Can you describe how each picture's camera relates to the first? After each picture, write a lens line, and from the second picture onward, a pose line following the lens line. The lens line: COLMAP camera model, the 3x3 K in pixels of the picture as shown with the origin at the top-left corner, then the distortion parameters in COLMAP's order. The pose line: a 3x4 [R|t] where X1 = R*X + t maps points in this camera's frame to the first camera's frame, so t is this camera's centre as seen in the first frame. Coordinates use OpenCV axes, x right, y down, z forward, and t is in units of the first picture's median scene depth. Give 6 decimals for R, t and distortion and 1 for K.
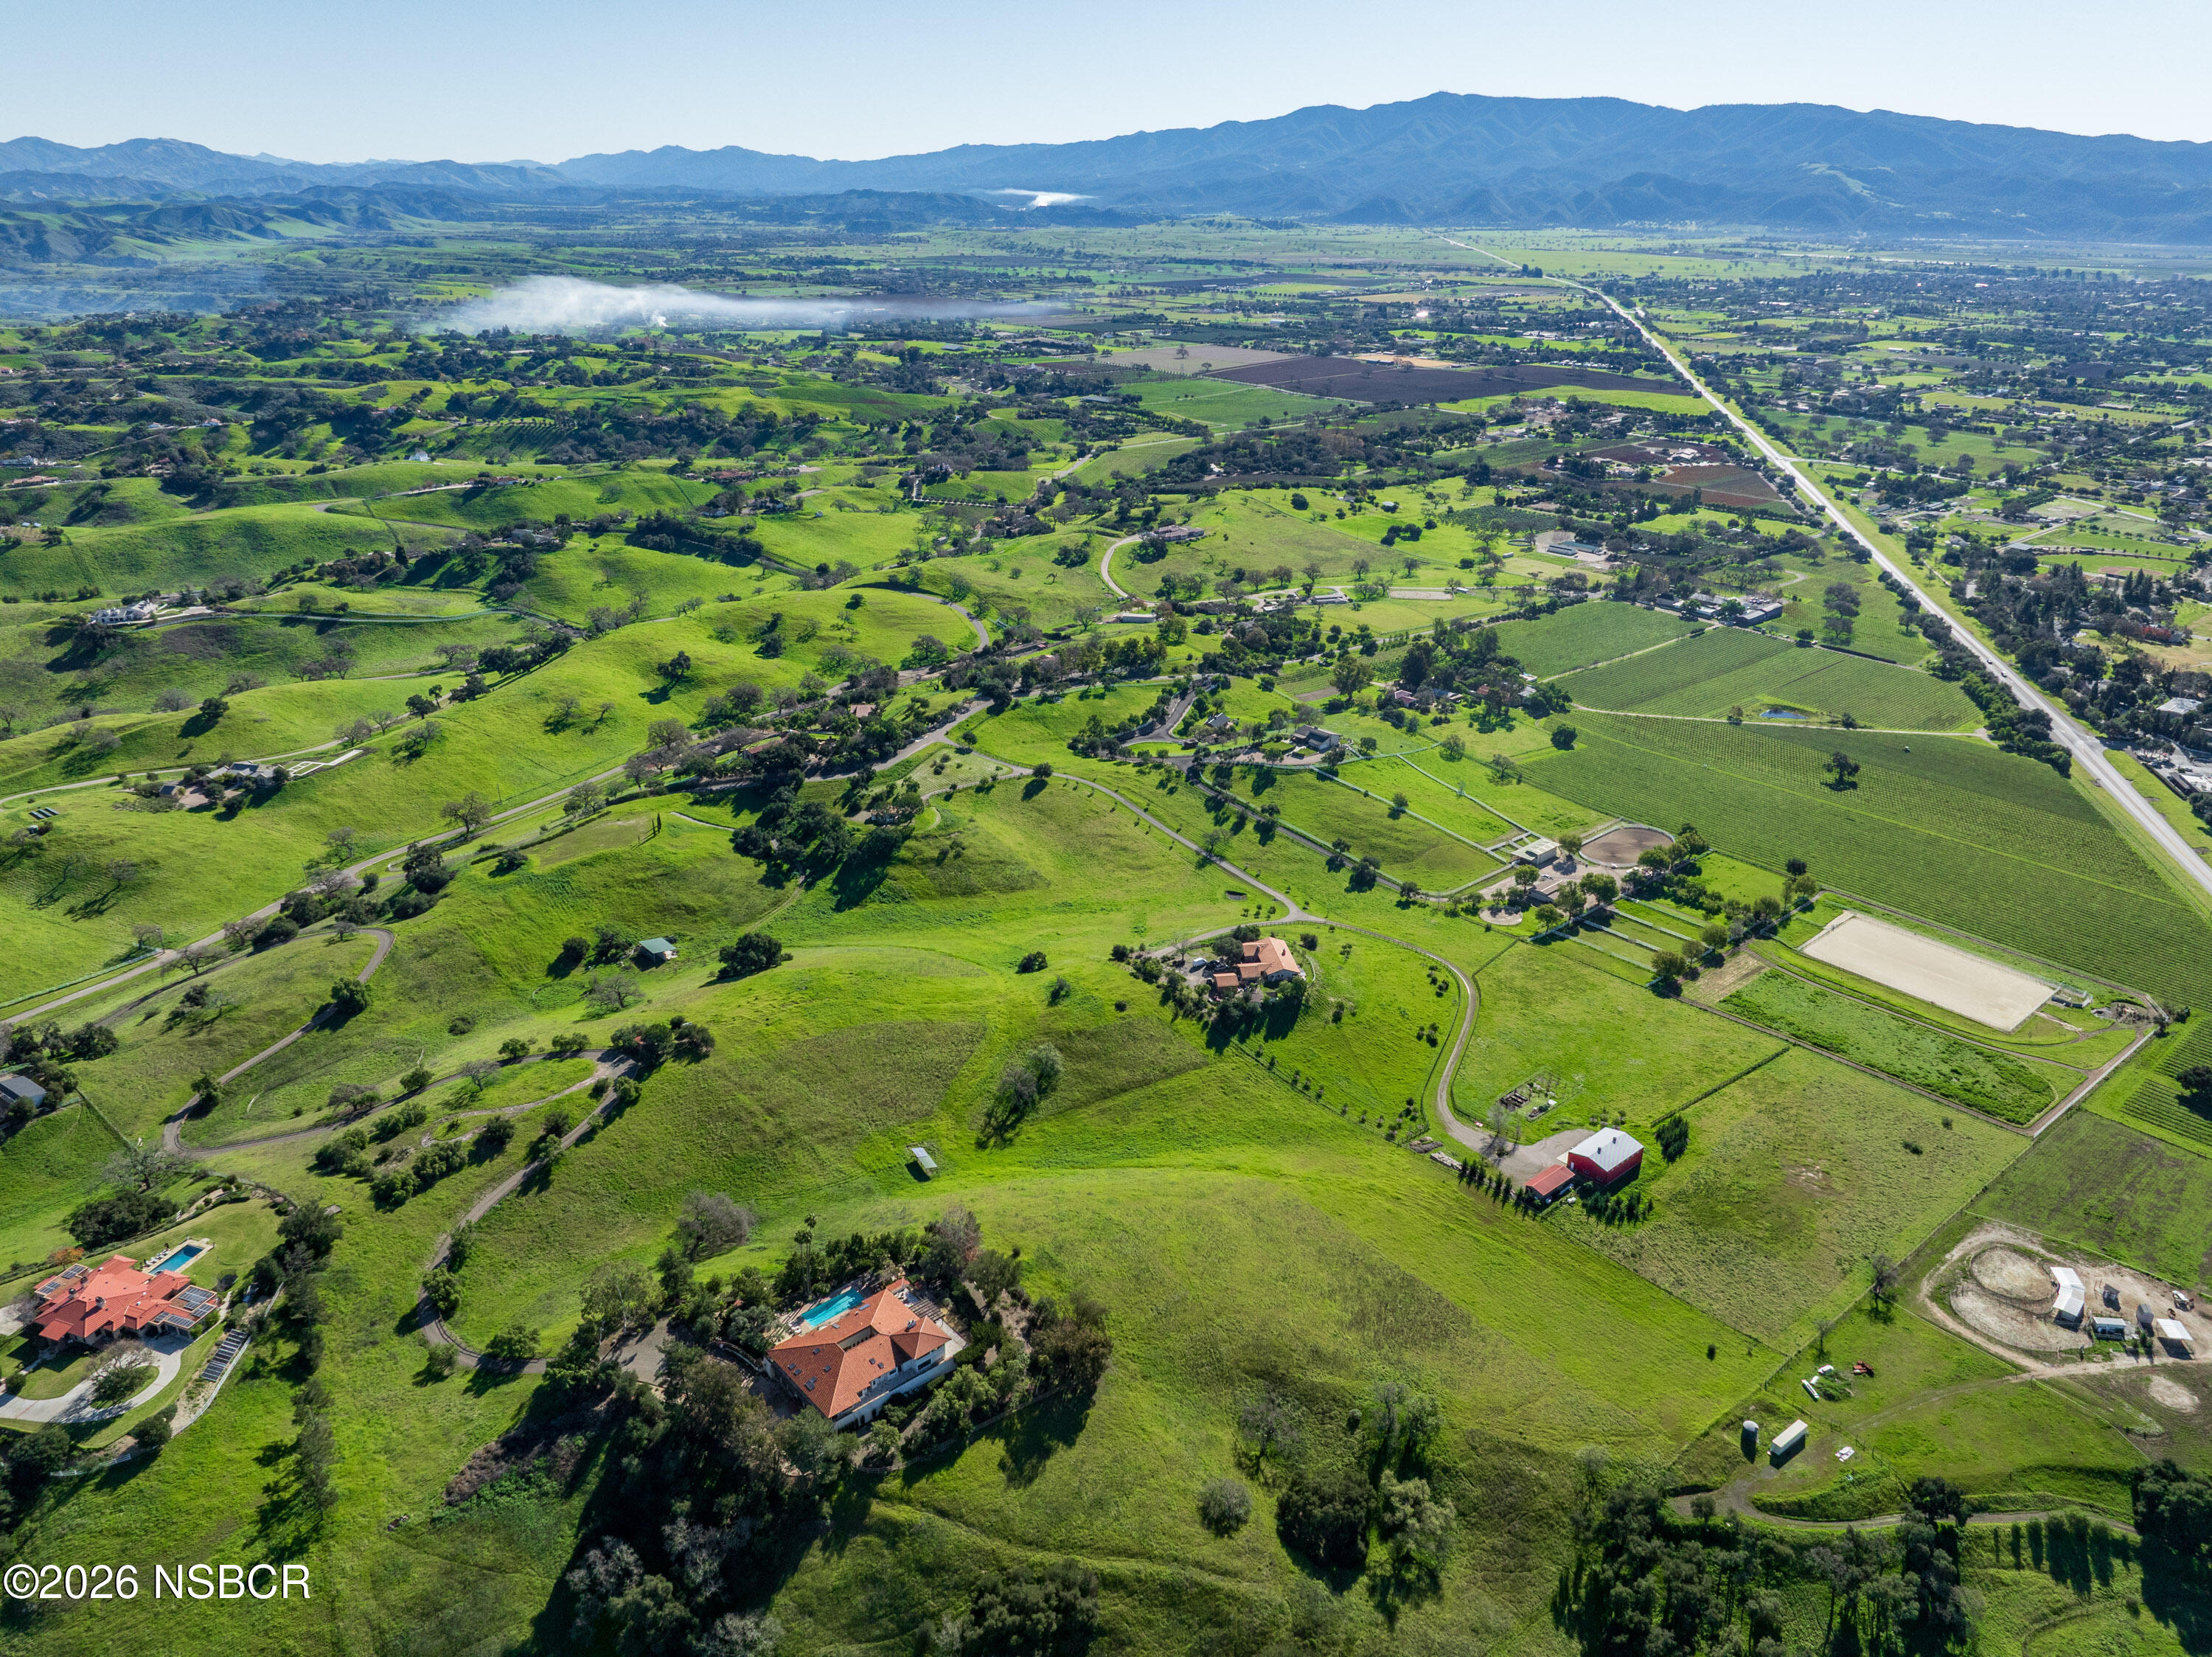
lens RADIAL K [[1536.2, 0, 1106.0], [0, 1536.2, 828.5], [0, 0, 1]] dist [-0.043004, 0.004971]
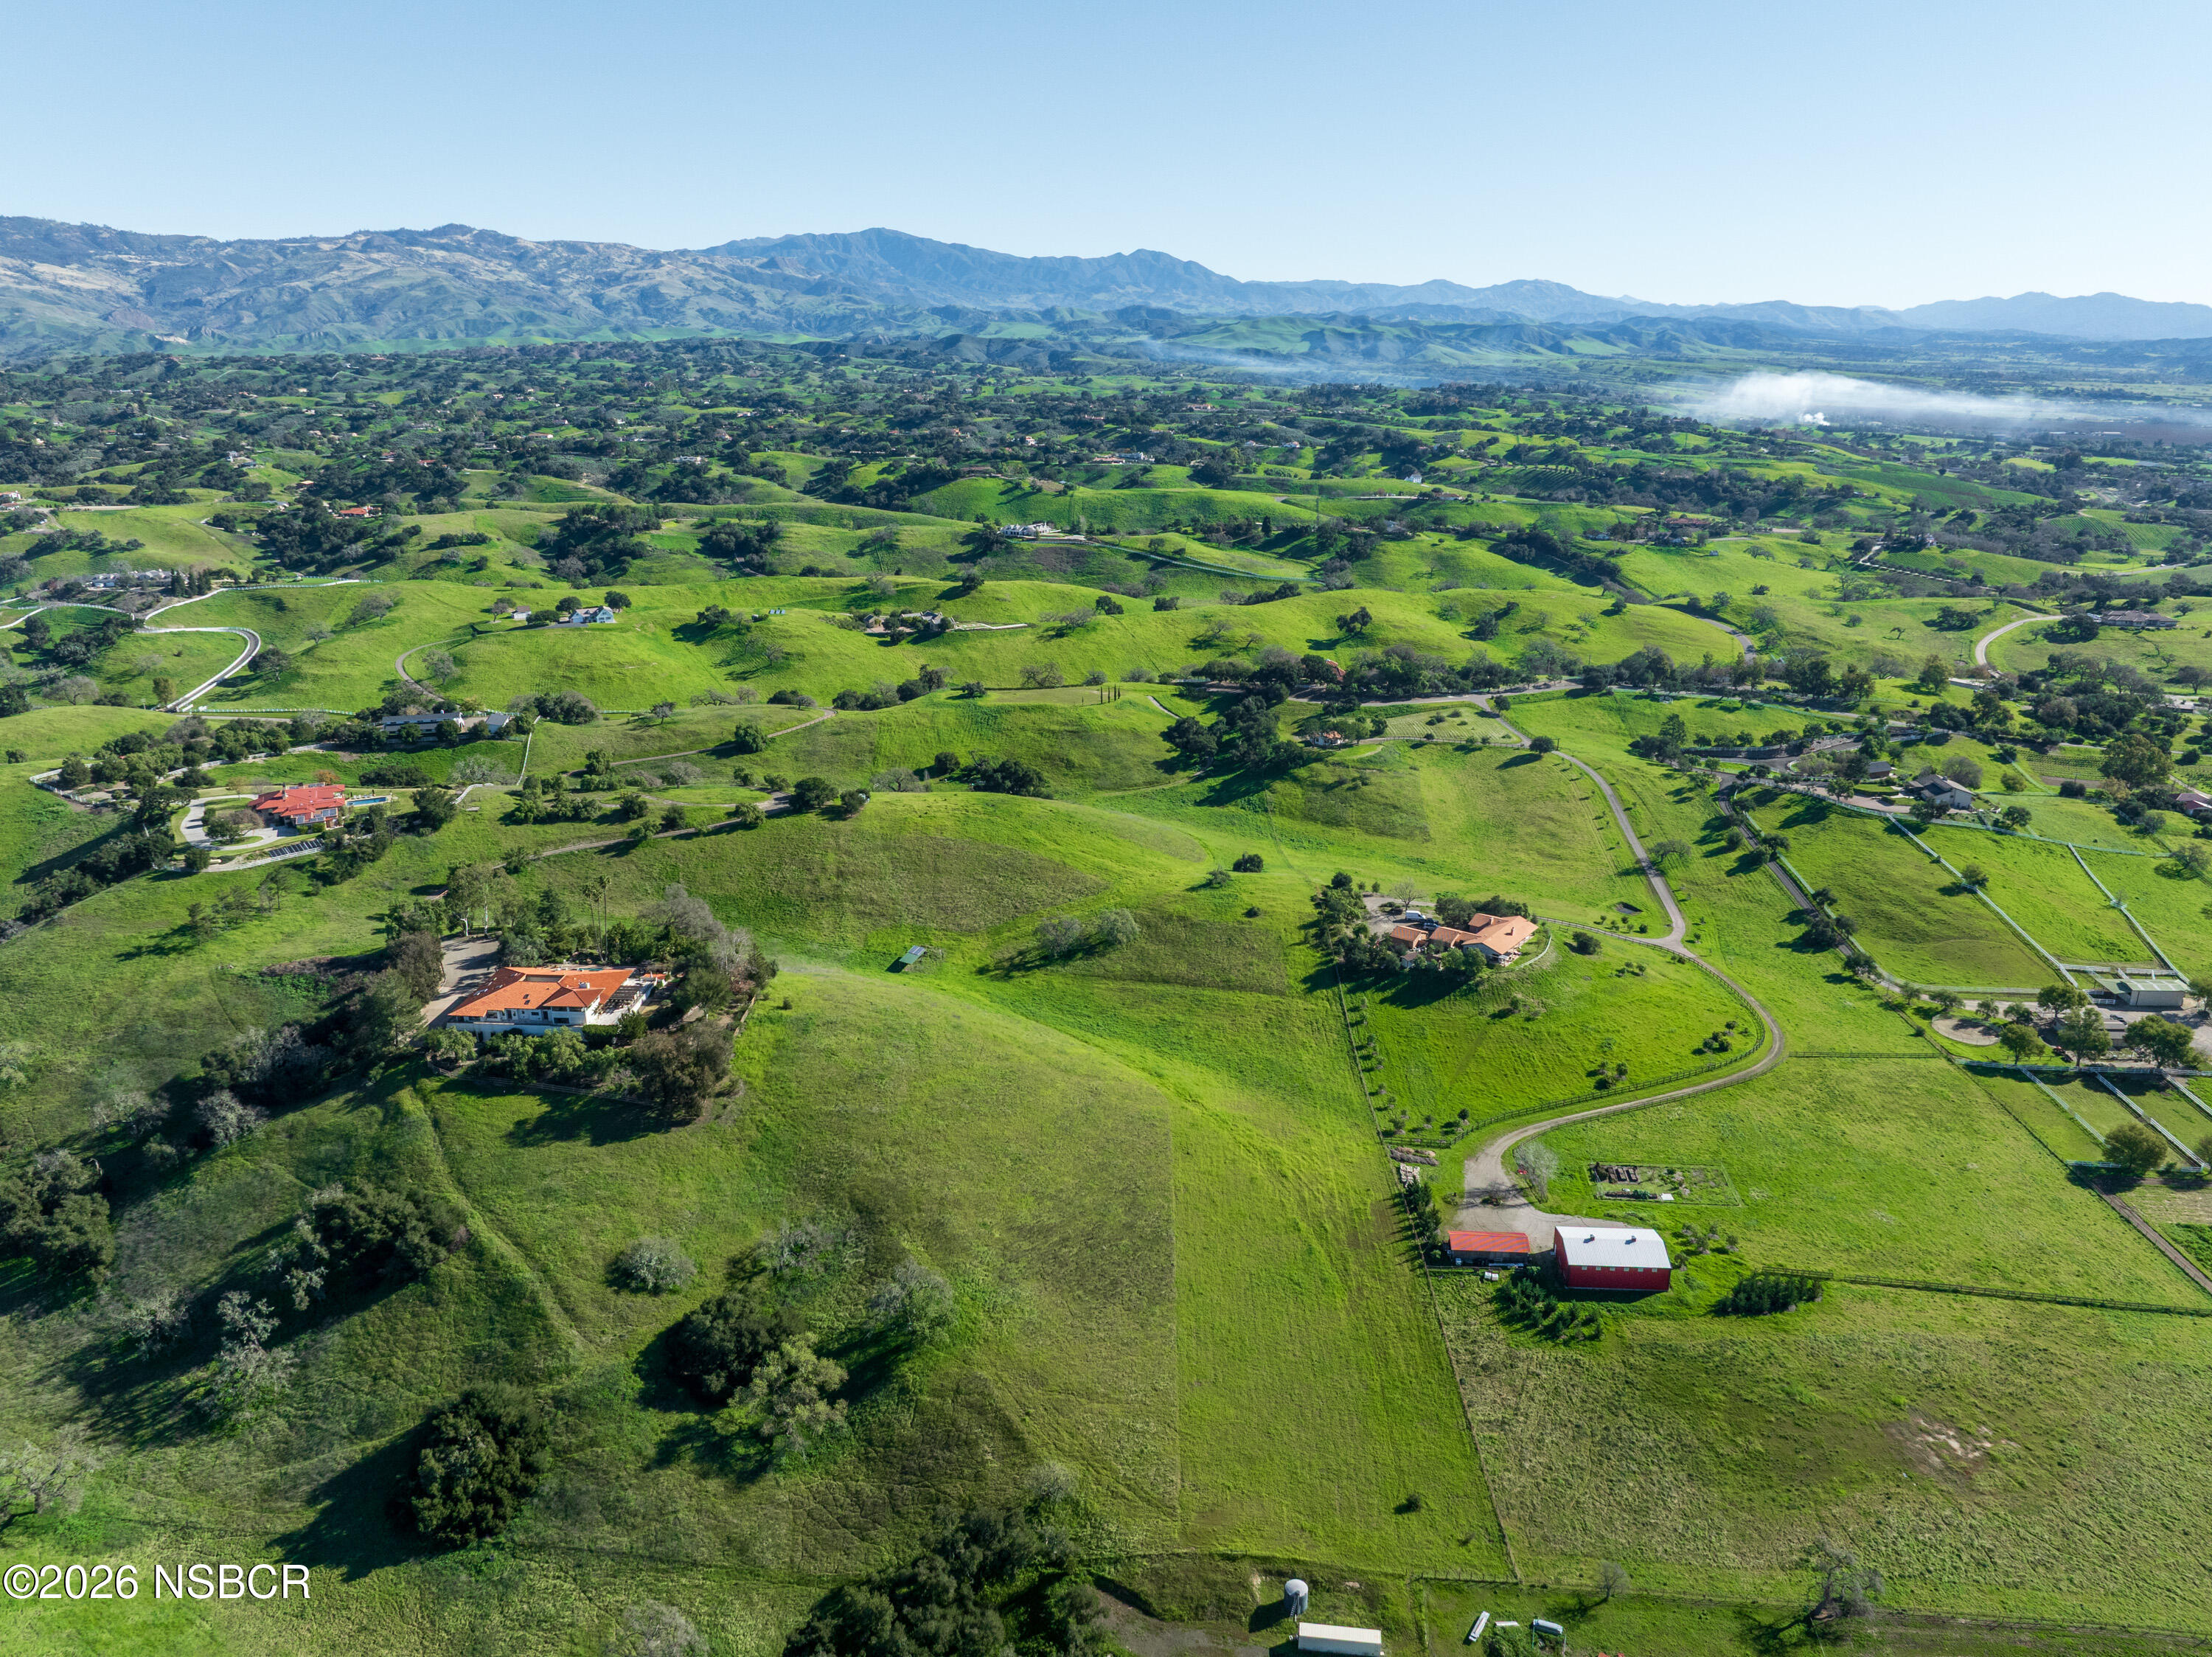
lens RADIAL K [[1536.2, 0, 1106.0], [0, 1536.2, 828.5], [0, 0, 1]] dist [-0.043004, 0.004971]
pose [[0.710802, 0.219734, -0.668190, 0.385718], [-0.273696, 0.961490, 0.025035, 0.054764], [0.647959, 0.165086, 0.743569, 0.236933]]
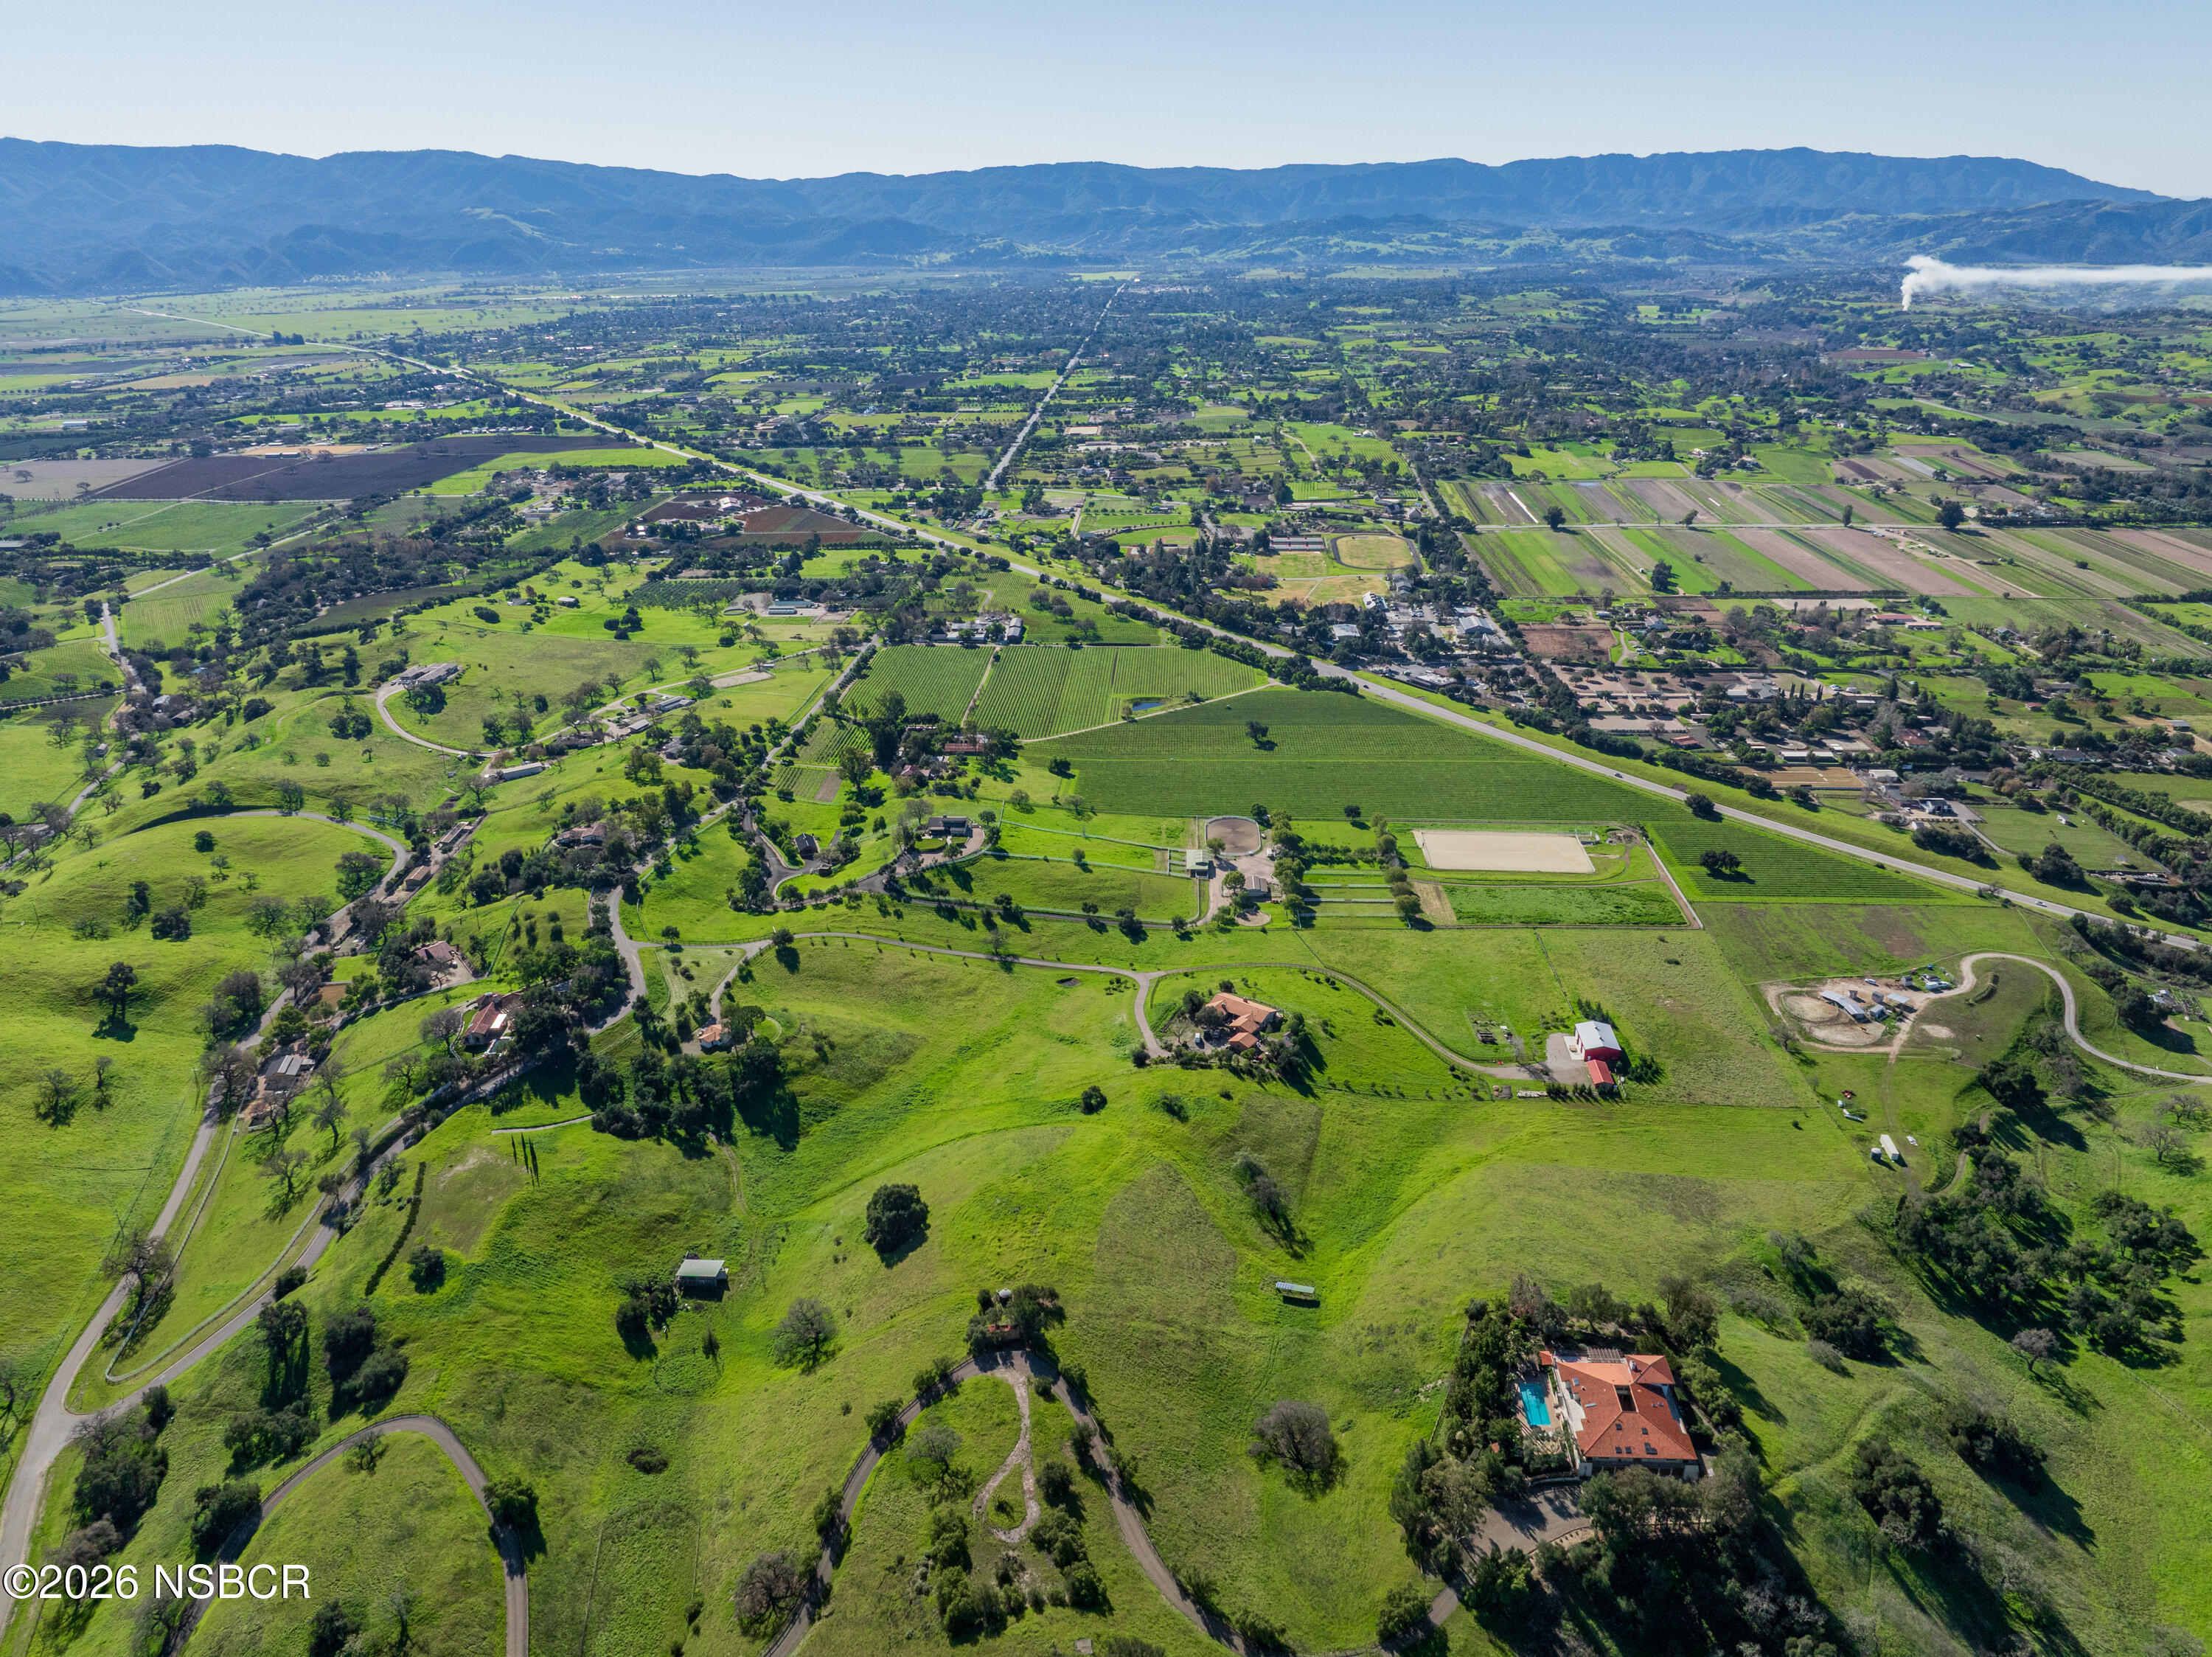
lens RADIAL K [[1522.8, 0, 1104.3], [0, 1522.8, 848.3], [0, 0, 1]] dist [-0.055758, 0.031716]
pose [[0.704790, -0.286445, 0.649015, -0.513134], [0.293223, 0.950677, 0.101162, -0.132729], [-0.645981, 0.119008, 0.754020, 0.190858]]
